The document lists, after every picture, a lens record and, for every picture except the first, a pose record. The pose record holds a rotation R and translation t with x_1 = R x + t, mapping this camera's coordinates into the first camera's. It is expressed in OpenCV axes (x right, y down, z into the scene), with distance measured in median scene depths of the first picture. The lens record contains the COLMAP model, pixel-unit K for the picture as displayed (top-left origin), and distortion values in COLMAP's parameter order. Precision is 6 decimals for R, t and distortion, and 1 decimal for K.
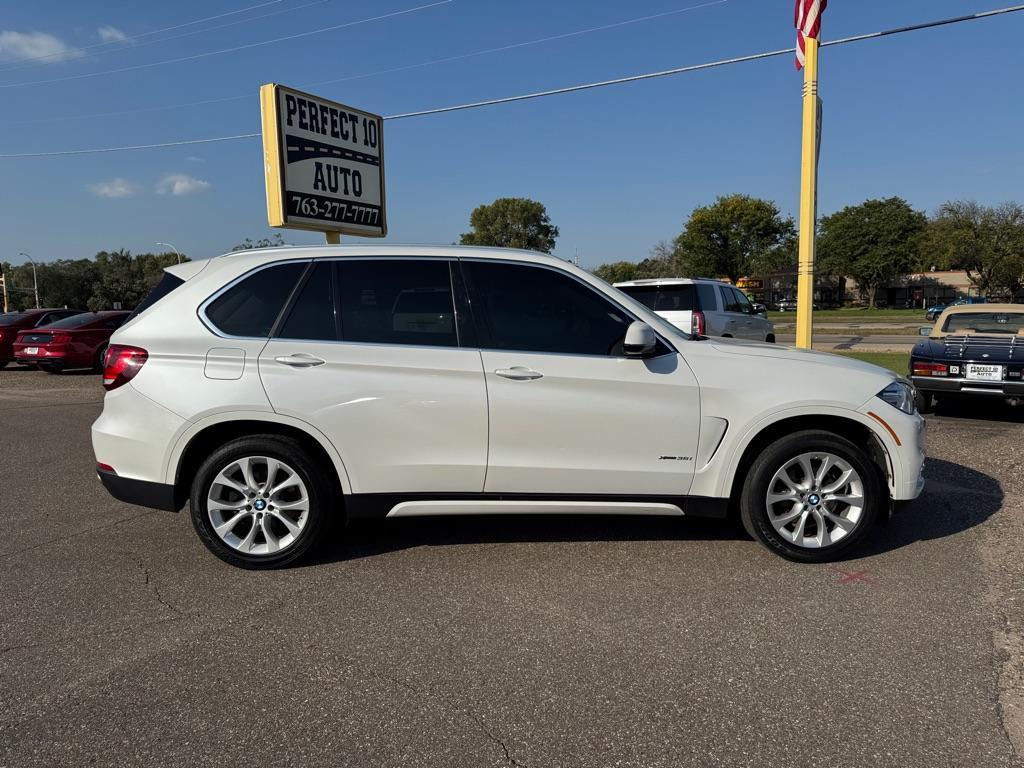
lens RADIAL K [[726.0, 0, 509.5], [0, 726.0, 379.0], [0, 0, 1]] dist [0.055337, -0.071482]
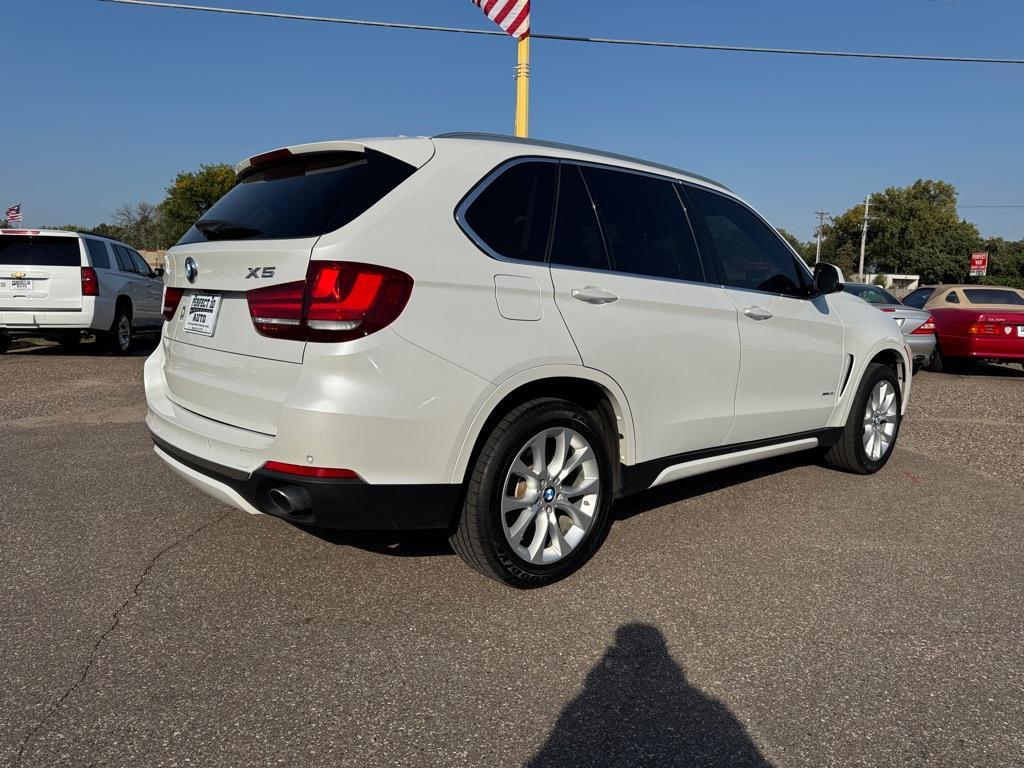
lens RADIAL K [[725.8, 0, 525.4], [0, 725.8, 387.5], [0, 0, 1]] dist [0.059617, -0.083579]
pose [[0.760662, -0.059354, 0.646429, -0.212658], [0.033756, 0.998081, 0.051921, 0.007384], [-0.648270, -0.017673, 0.761206, 0.122305]]
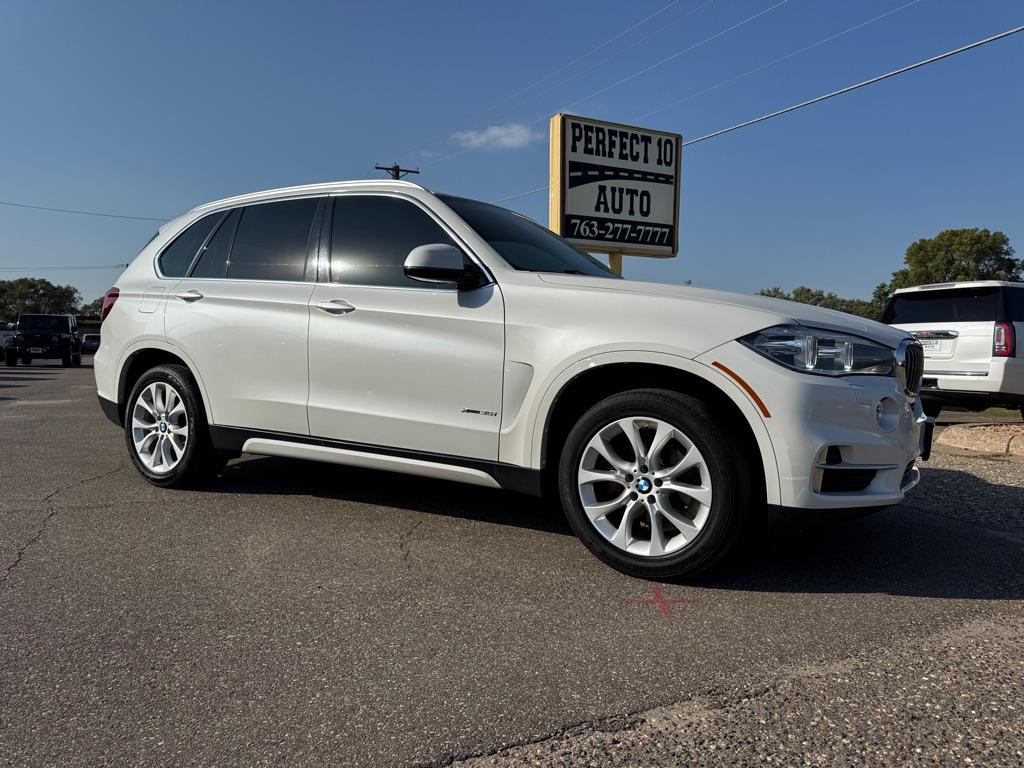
lens RADIAL K [[724.9, 0, 499.7], [0, 724.9, 380.8], [0, 0, 1]] dist [0.075478, -0.075461]
pose [[0.840965, 0.047470, -0.539004, 0.178924], [-0.081475, 0.995896, -0.039410, 0.027291], [0.534921, 0.077058, 0.841381, 0.086785]]
